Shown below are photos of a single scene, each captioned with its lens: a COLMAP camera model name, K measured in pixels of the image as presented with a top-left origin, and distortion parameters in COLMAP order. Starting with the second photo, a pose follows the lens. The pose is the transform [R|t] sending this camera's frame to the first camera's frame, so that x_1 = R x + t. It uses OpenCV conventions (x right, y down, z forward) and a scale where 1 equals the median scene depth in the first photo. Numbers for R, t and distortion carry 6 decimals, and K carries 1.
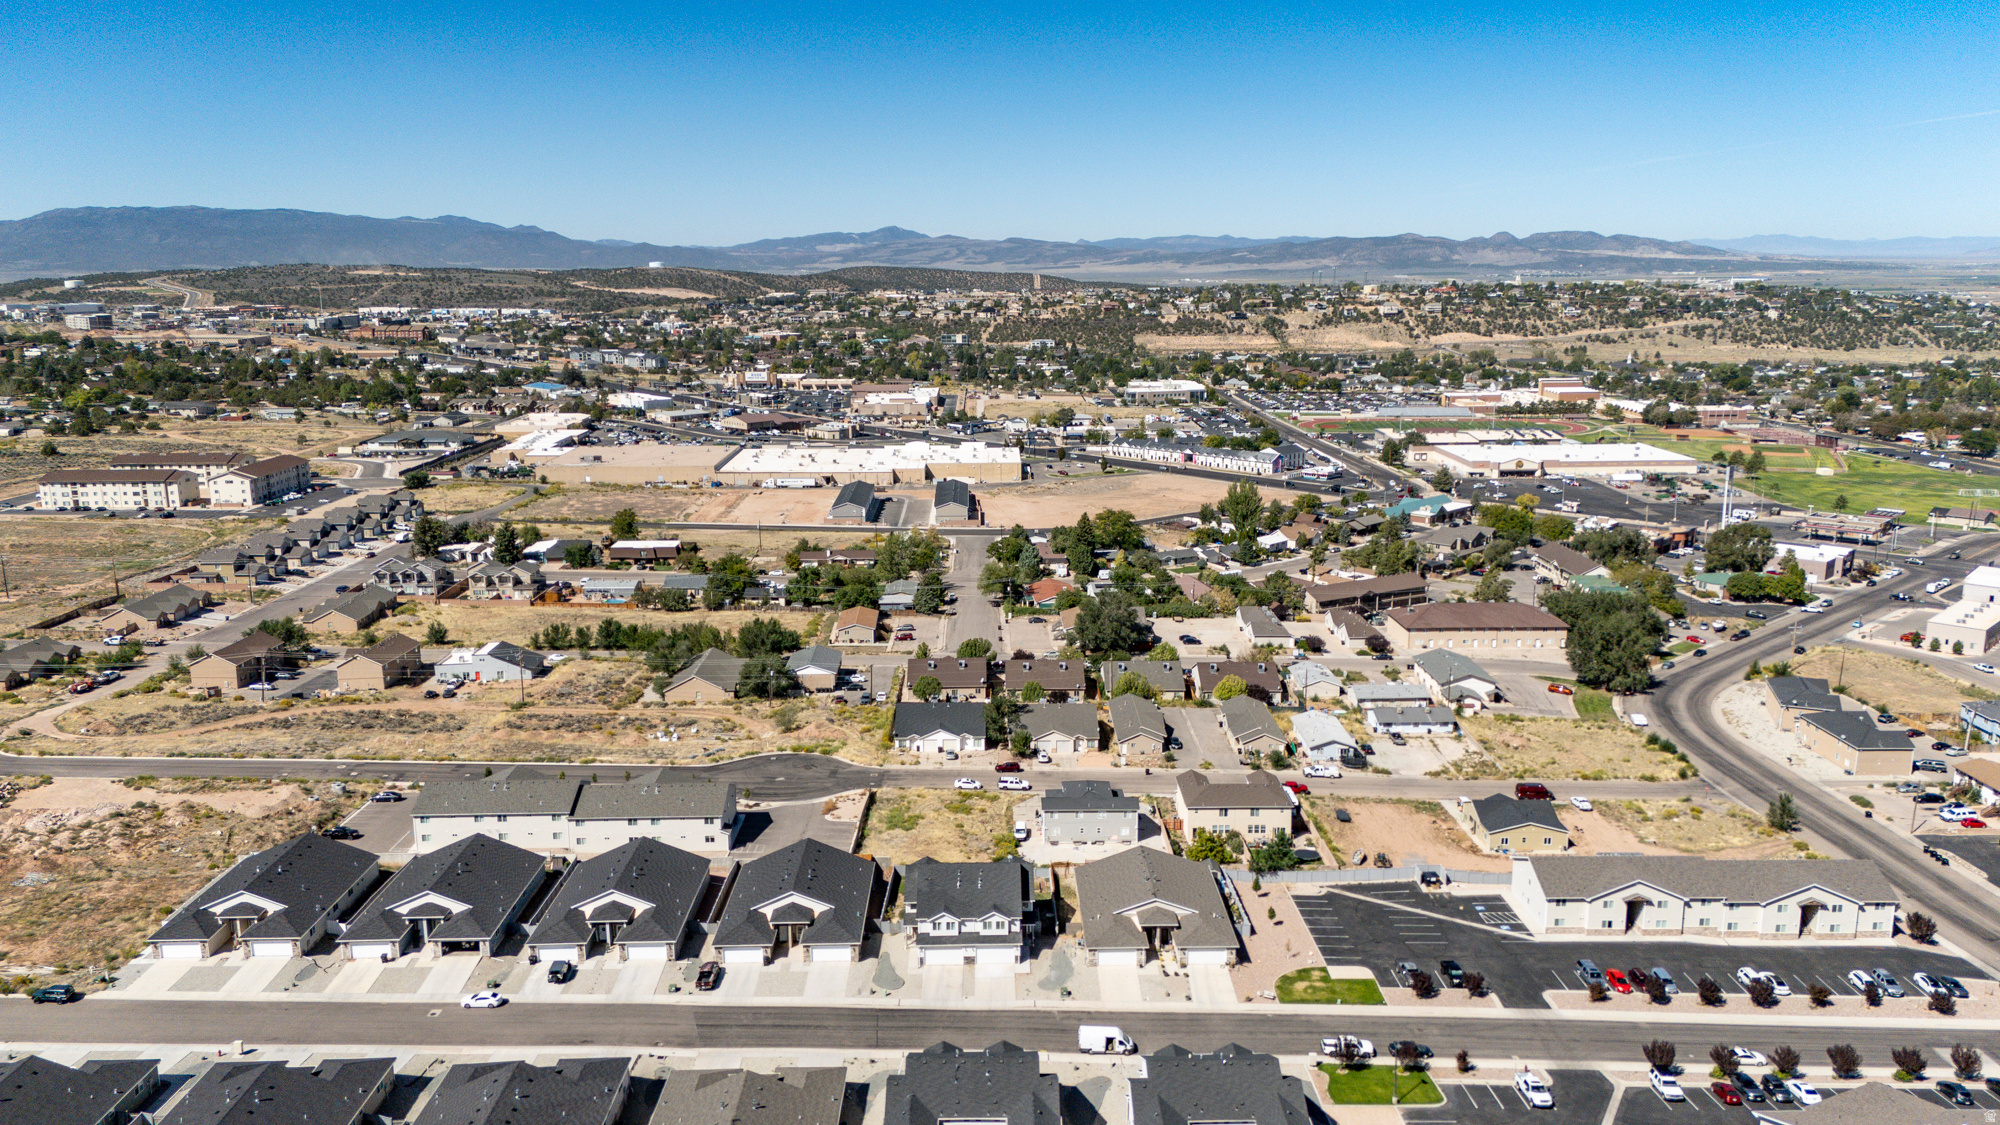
lens RADIAL K [[1461.5, 0, 1006.6], [0, 1461.5, 563.9], [0, 0, 1]] dist [0.082635, -0.076904]
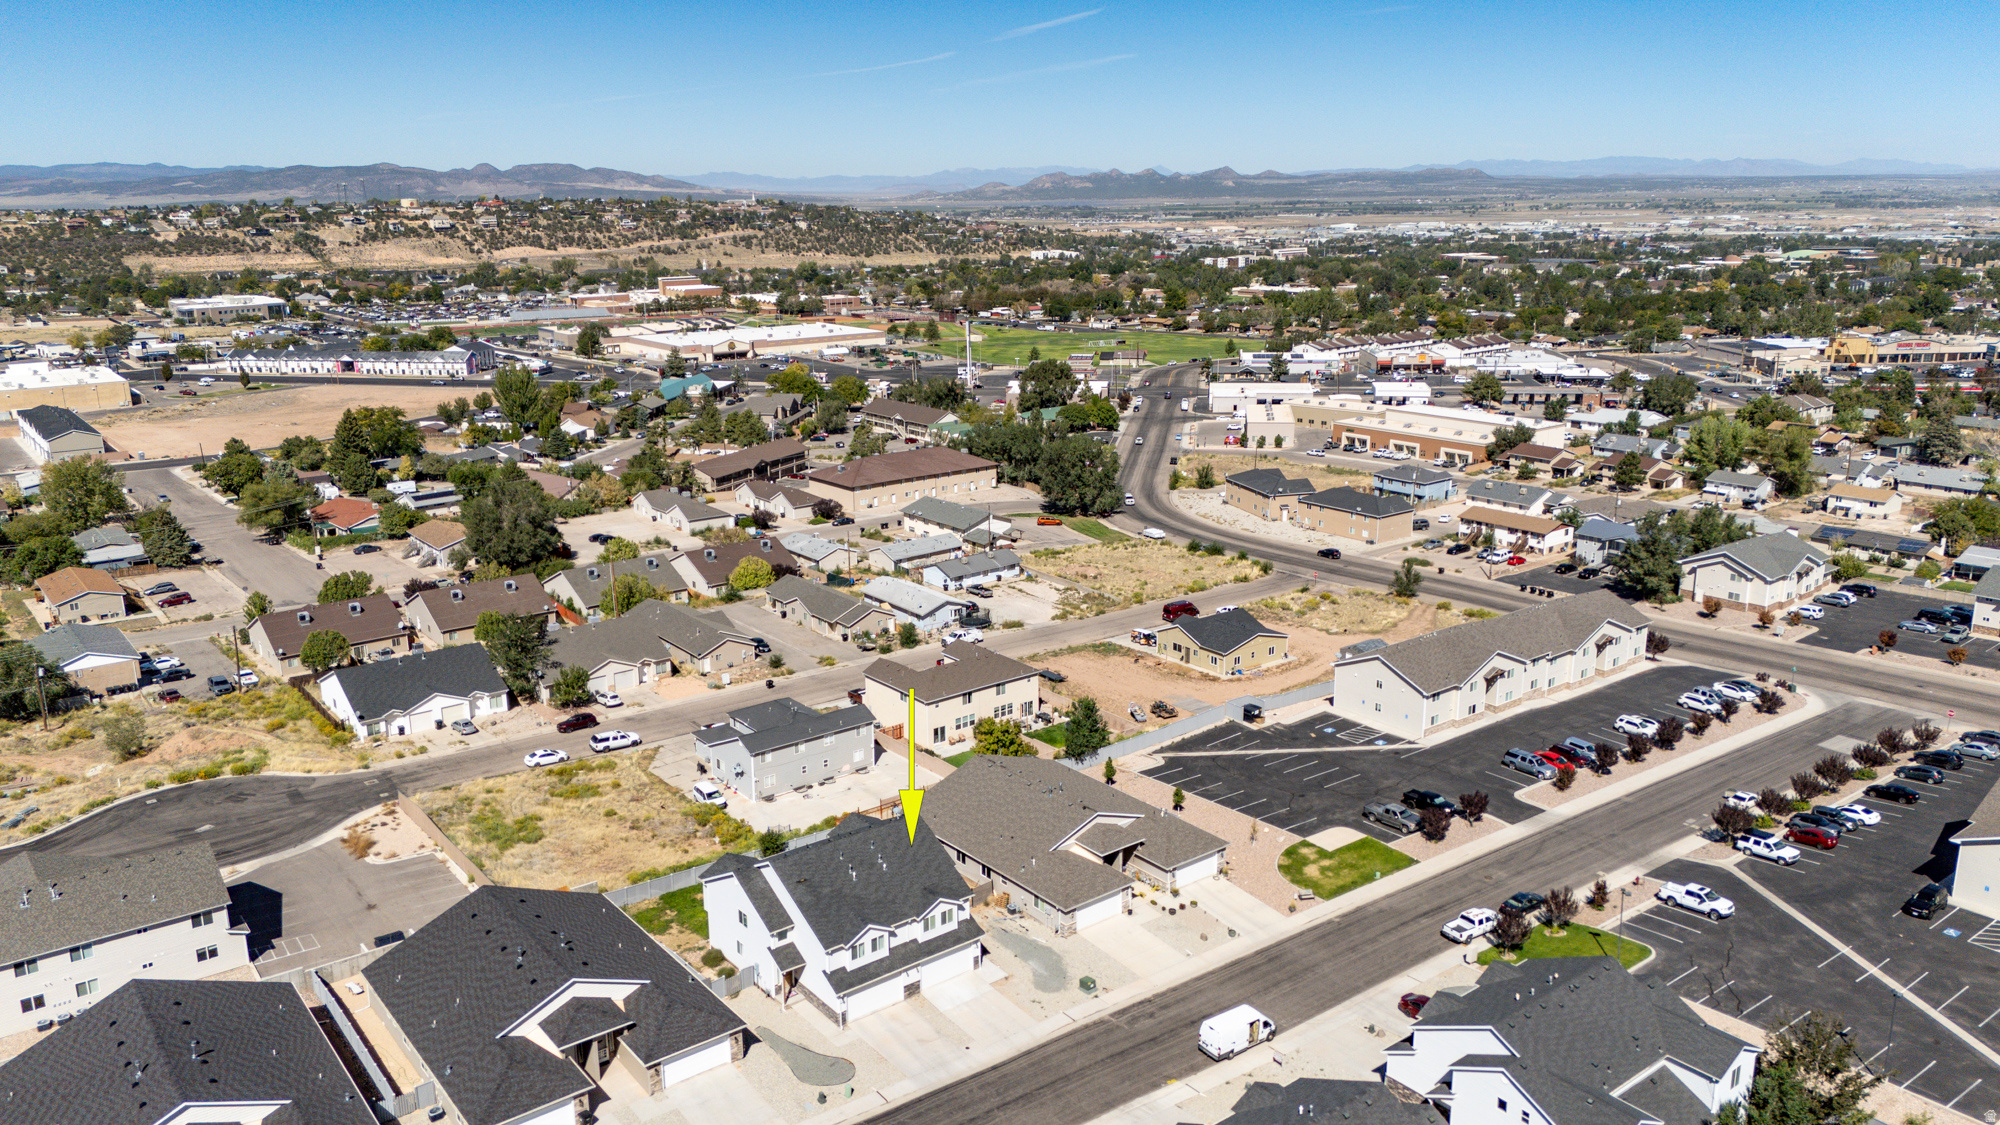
lens RADIAL K [[1461.5, 0, 1012.4], [0, 1461.5, 557.4], [0, 0, 1]] dist [0.082635, -0.076904]
pose [[0.794153, -0.154156, 0.587842, -0.186007], [0.131976, 0.987955, 0.080787, 0.031633], [-0.593215, 0.013424, 0.804932, 0.290098]]
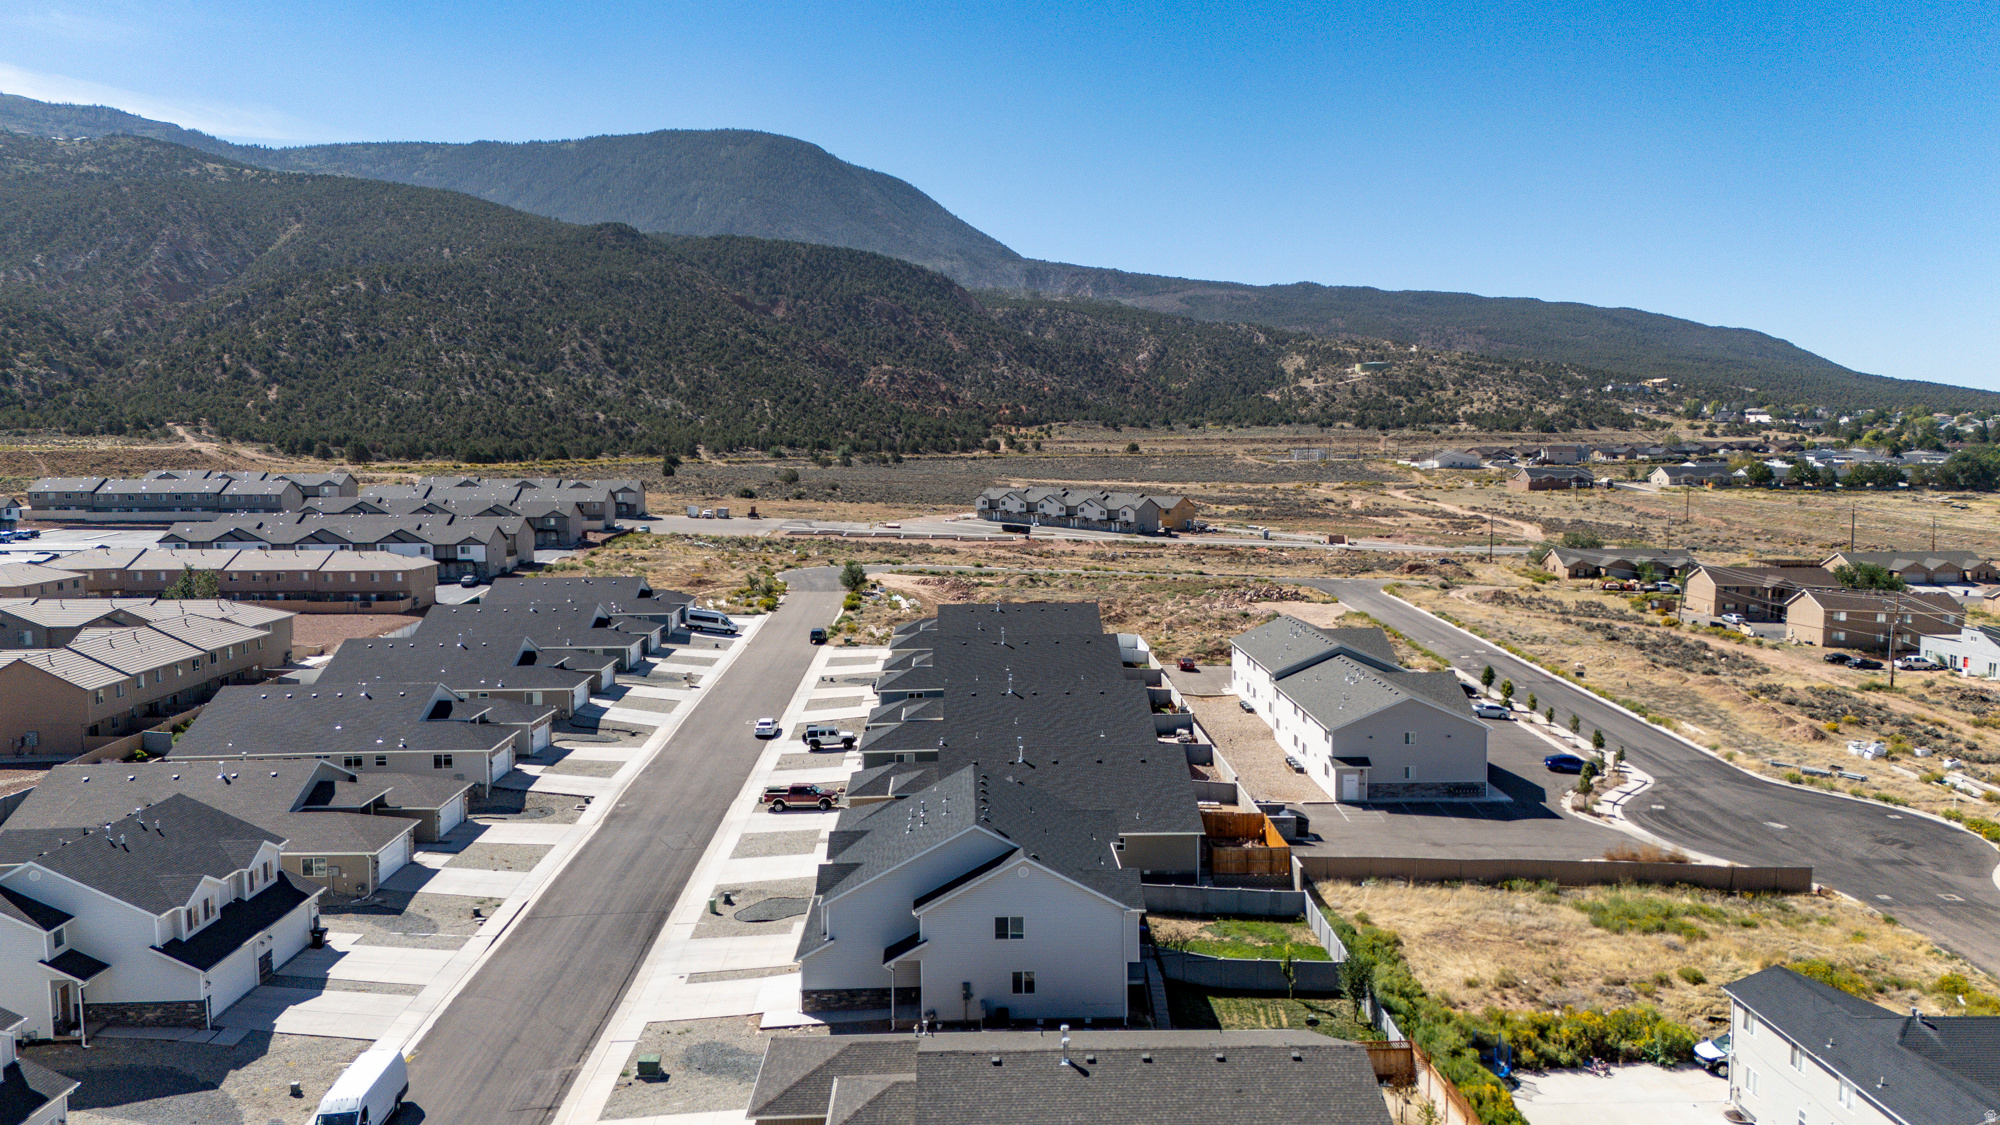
lens RADIAL K [[1461.5, 0, 1017.1], [0, 1461.5, 557.9], [0, 0, 1]] dist [0.082635, -0.076904]
pose [[0.023235, 0.093380, -0.995359, 0.237618], [-0.203224, 0.975282, 0.086752, 0.060181], [0.978857, 0.200265, 0.041637, 0.597153]]
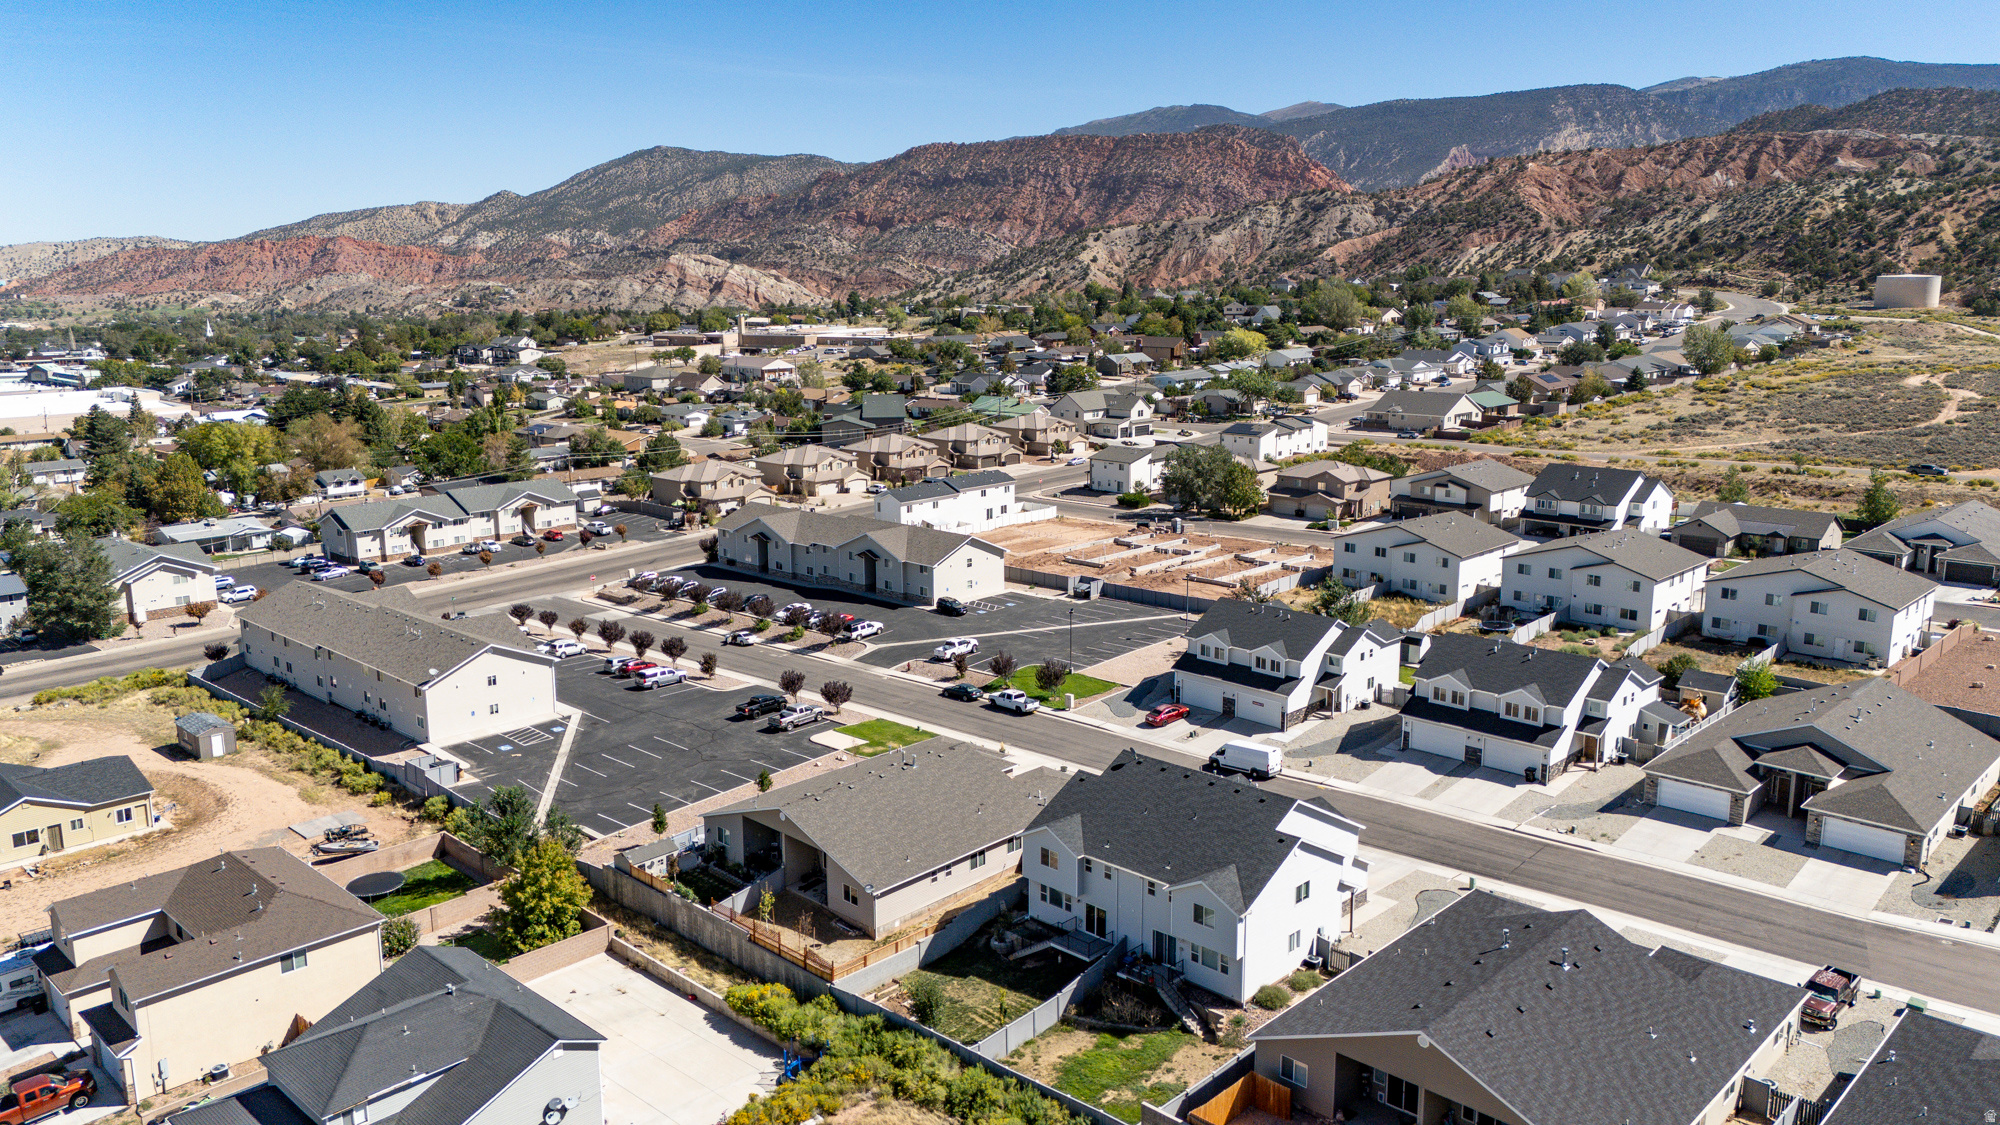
lens RADIAL K [[1461.5, 0, 1010.8], [0, 1461.5, 577.4], [0, 0, 1]] dist [0.082635, -0.076904]
pose [[-0.714425, -0.136561, 0.686256, -0.182118], [0.156670, 0.924649, 0.347101, -0.019337], [-0.681946, 0.355494, -0.639198, 0.807786]]
